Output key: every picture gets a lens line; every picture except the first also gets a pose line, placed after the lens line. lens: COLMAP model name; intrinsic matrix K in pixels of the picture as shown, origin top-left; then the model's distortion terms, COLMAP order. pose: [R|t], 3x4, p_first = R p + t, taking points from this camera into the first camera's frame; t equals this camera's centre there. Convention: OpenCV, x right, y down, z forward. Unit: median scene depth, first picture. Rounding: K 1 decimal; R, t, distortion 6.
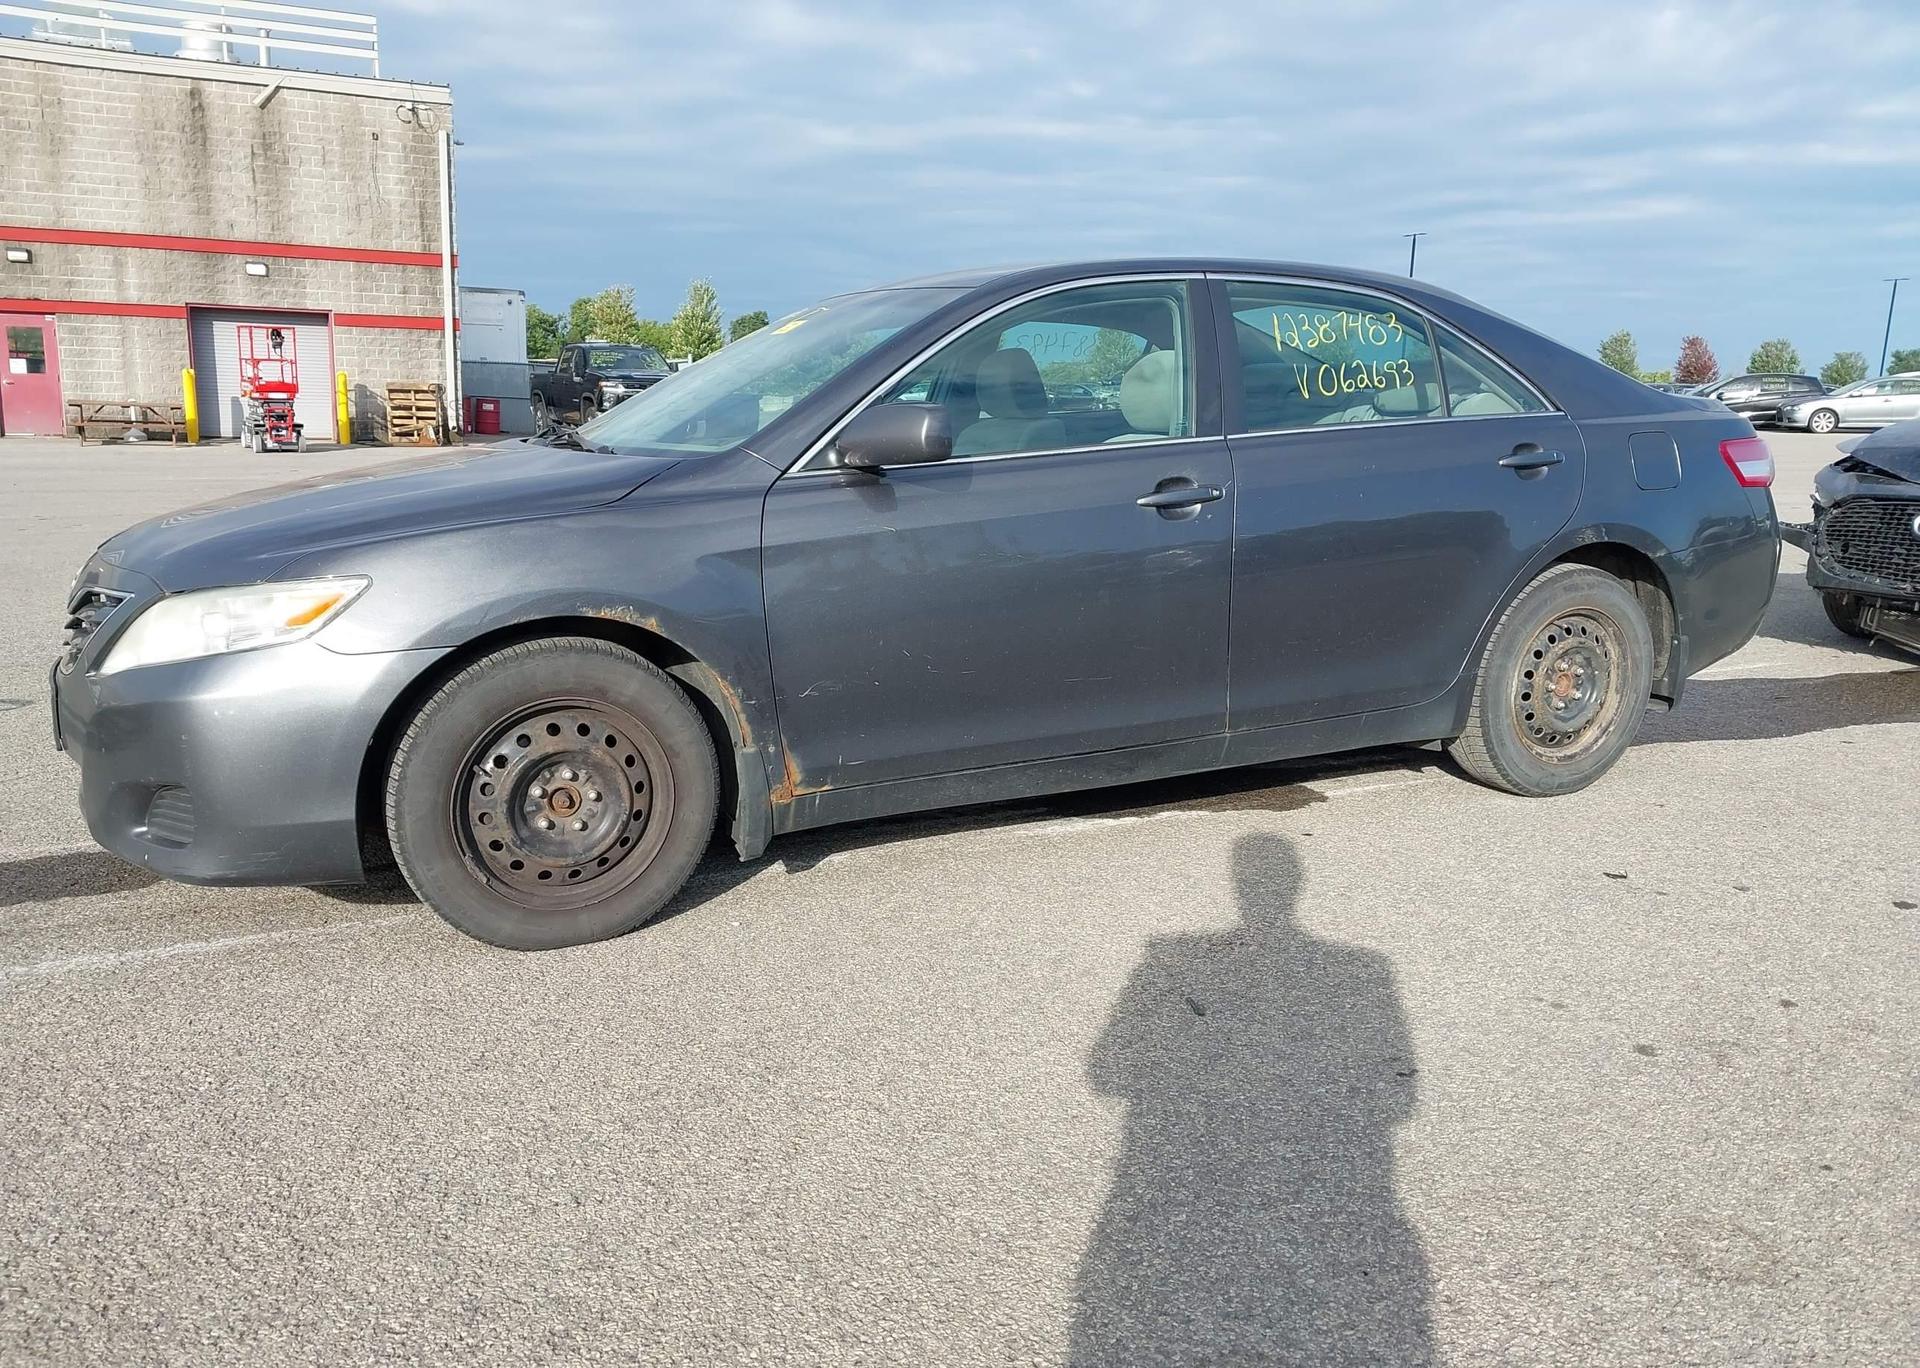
lens RADIAL K [[1516.7, 0, 925.0], [0, 1516.7, 723.0], [0, 0, 1]] dist [0.012467, -0.002124]
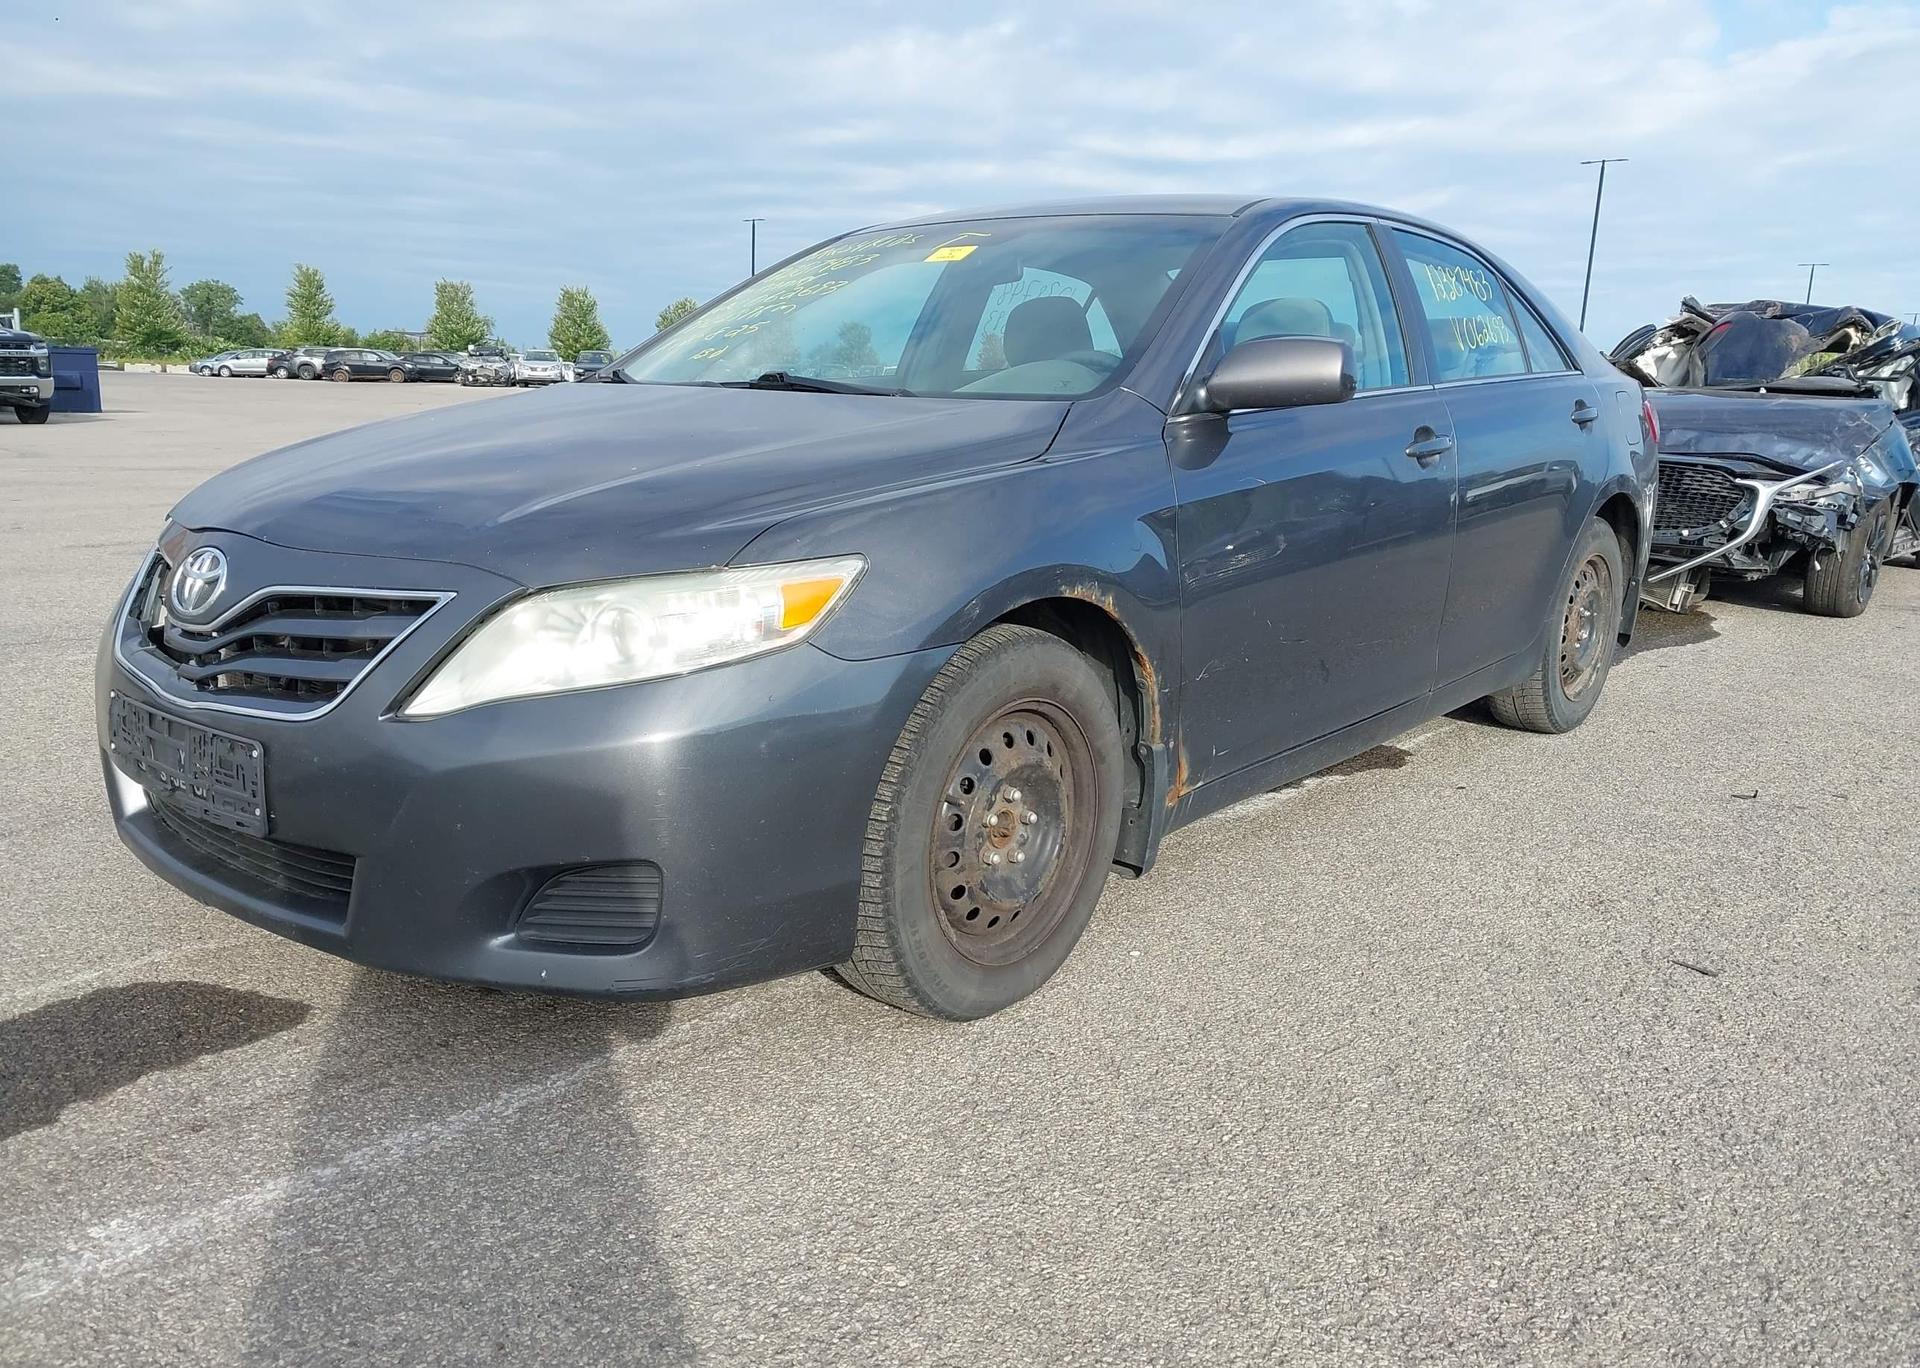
lens RADIAL K [[1496.6, 0, 928.7], [0, 1496.6, 747.9], [0, 0, 1]] dist [0.002398, 0.004104]
pose [[0.914140, -0.083084, 0.396792, -0.595441], [0.070057, 0.996424, 0.047242, -0.032012], [-0.399298, -0.015388, 0.916692, 0.290552]]
